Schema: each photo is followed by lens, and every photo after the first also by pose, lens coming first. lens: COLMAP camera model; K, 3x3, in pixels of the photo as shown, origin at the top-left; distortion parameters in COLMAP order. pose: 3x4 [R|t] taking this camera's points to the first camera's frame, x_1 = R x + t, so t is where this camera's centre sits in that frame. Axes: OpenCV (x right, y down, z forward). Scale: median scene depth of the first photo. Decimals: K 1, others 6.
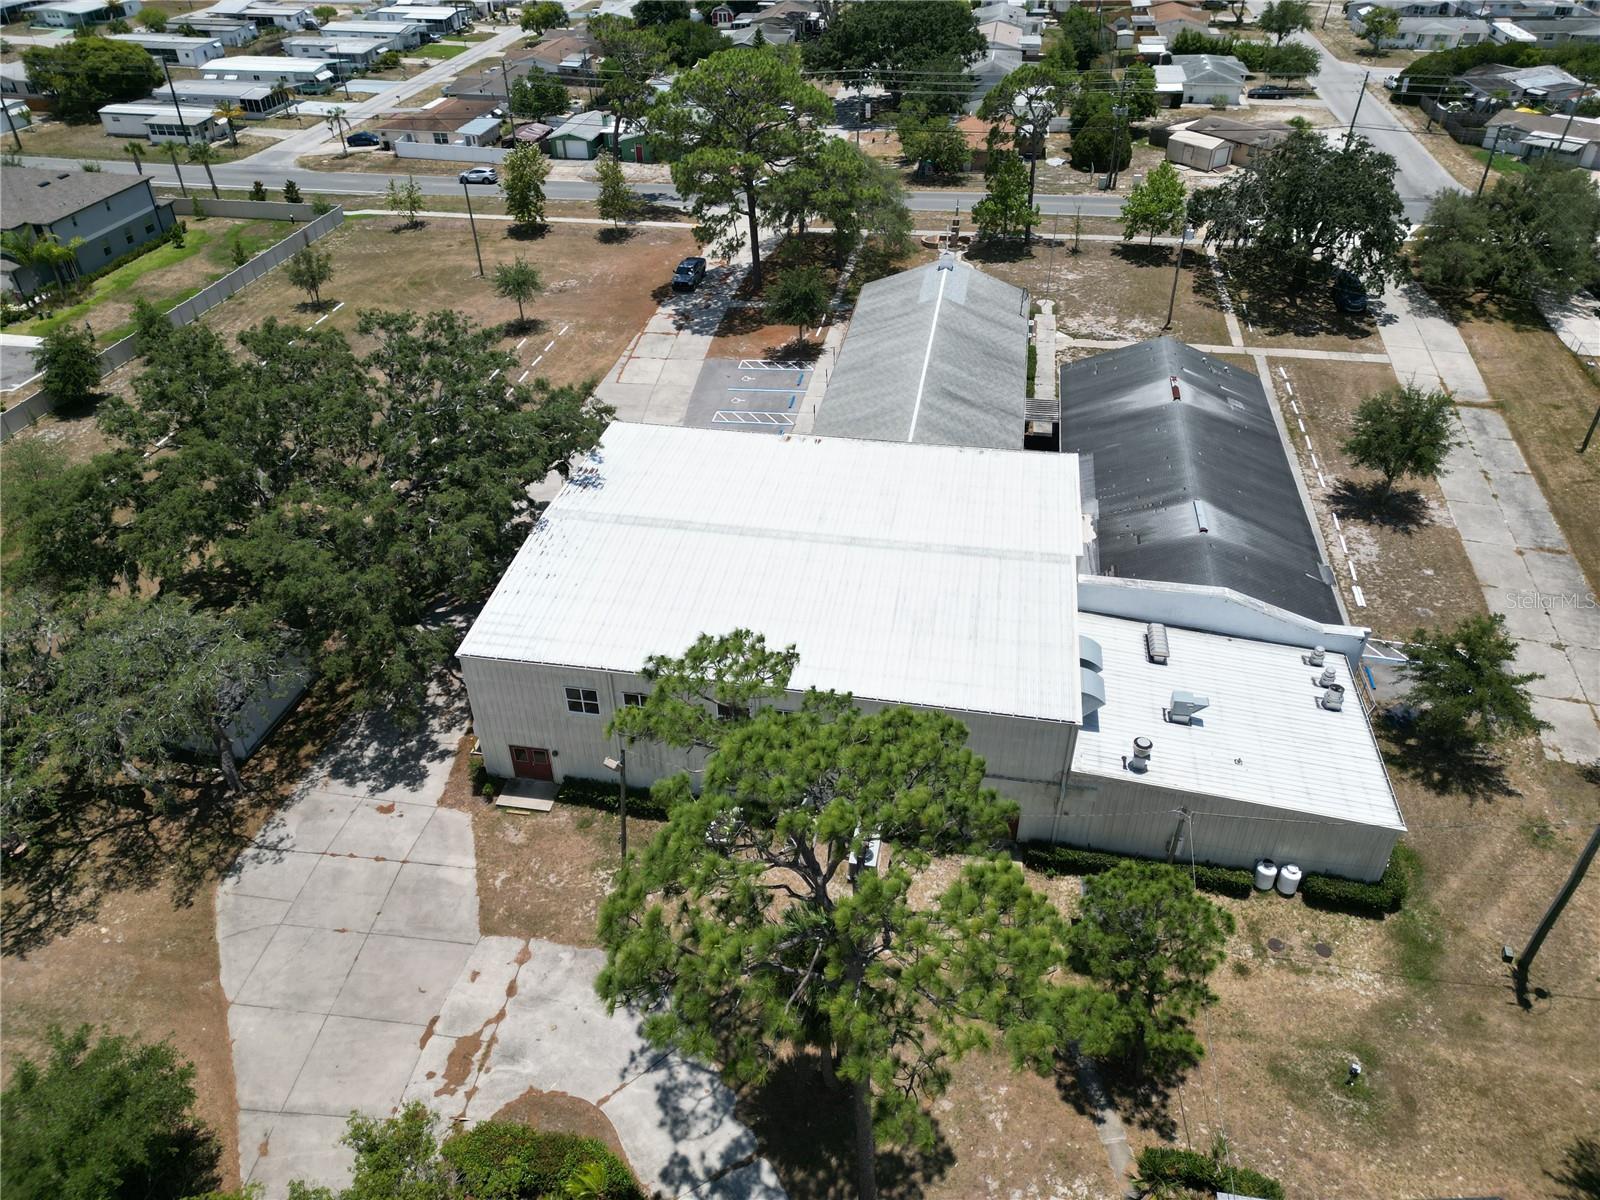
lens RADIAL K [[1110.6, 0, 800.3], [0, 1110.6, 589.6], [0, 0, 1]] dist [0.074233, -0.074589]
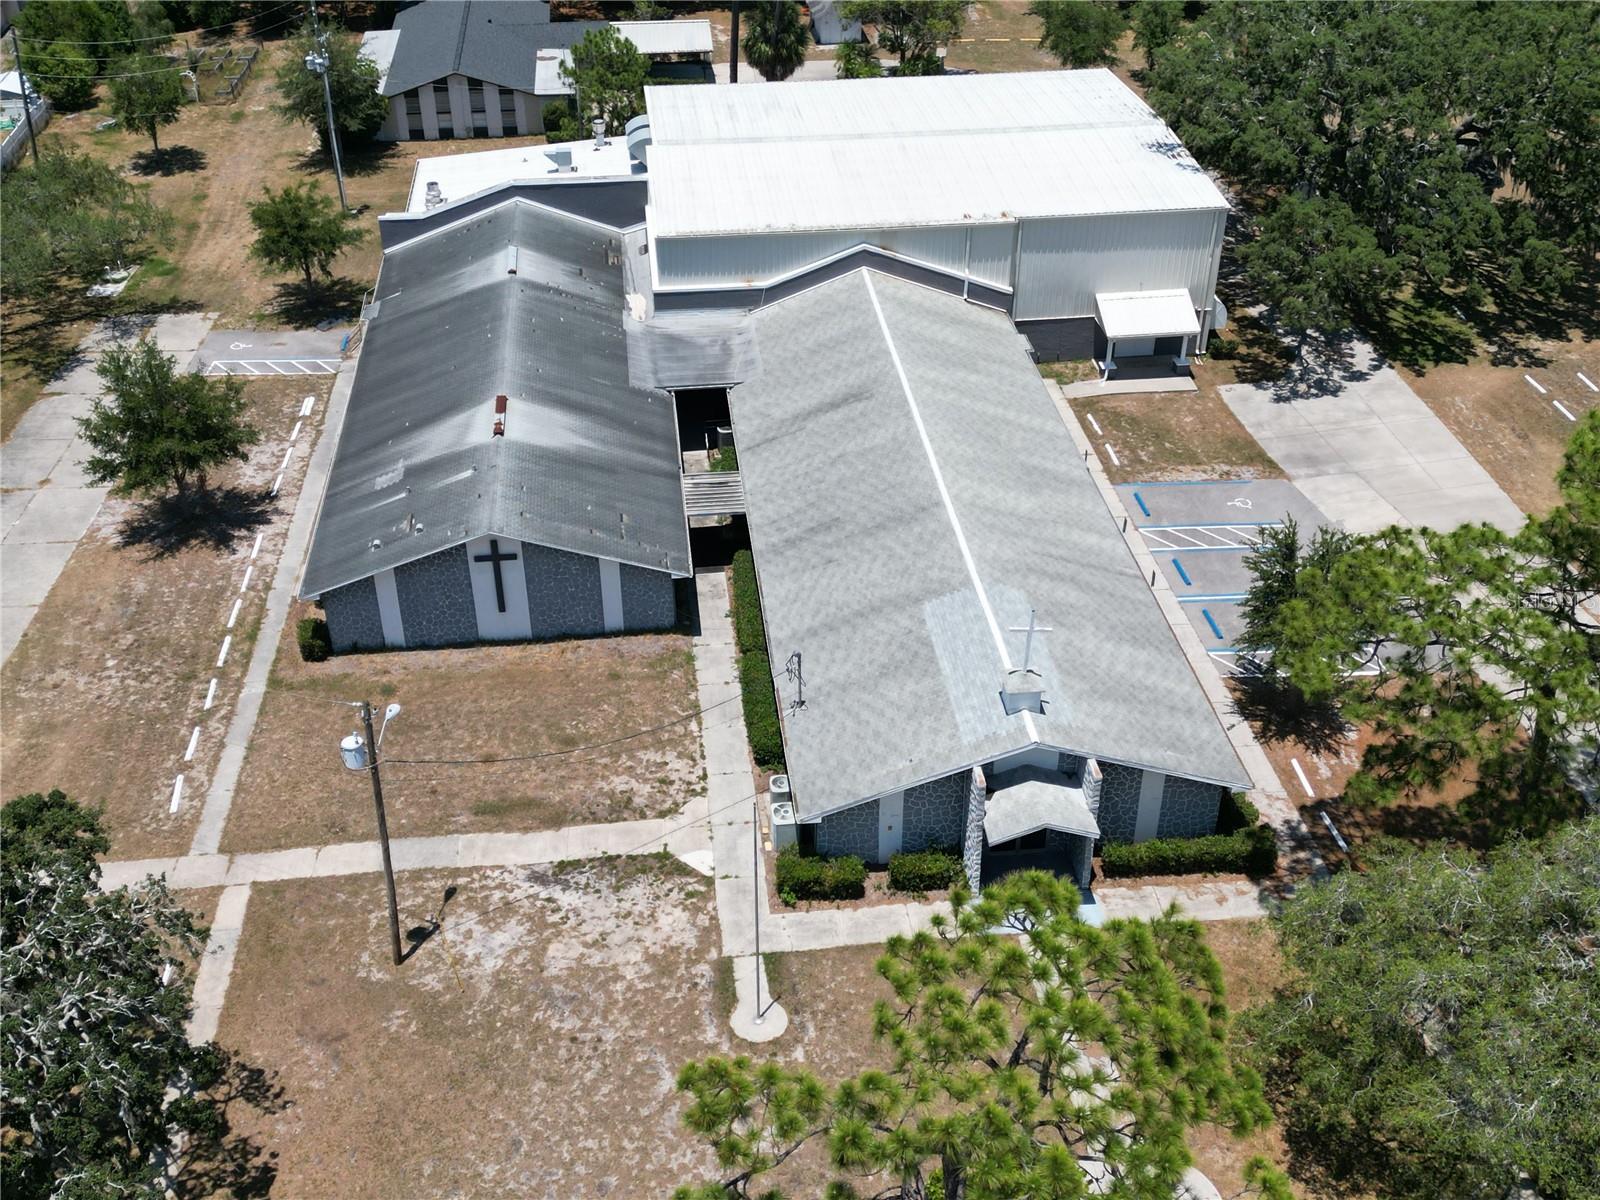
lens RADIAL K [[1669.4, 0, 800.0], [0, 1669.4, 600.0], [0, 0, 1]] dist [0.150945, -0.349689]
pose [[-0.958897, 0.167020, -0.229391, 0.272596], [-0.157826, 0.357899, 0.920326, -0.676515], [0.235812, 0.918702, -0.316828, 0.956409]]
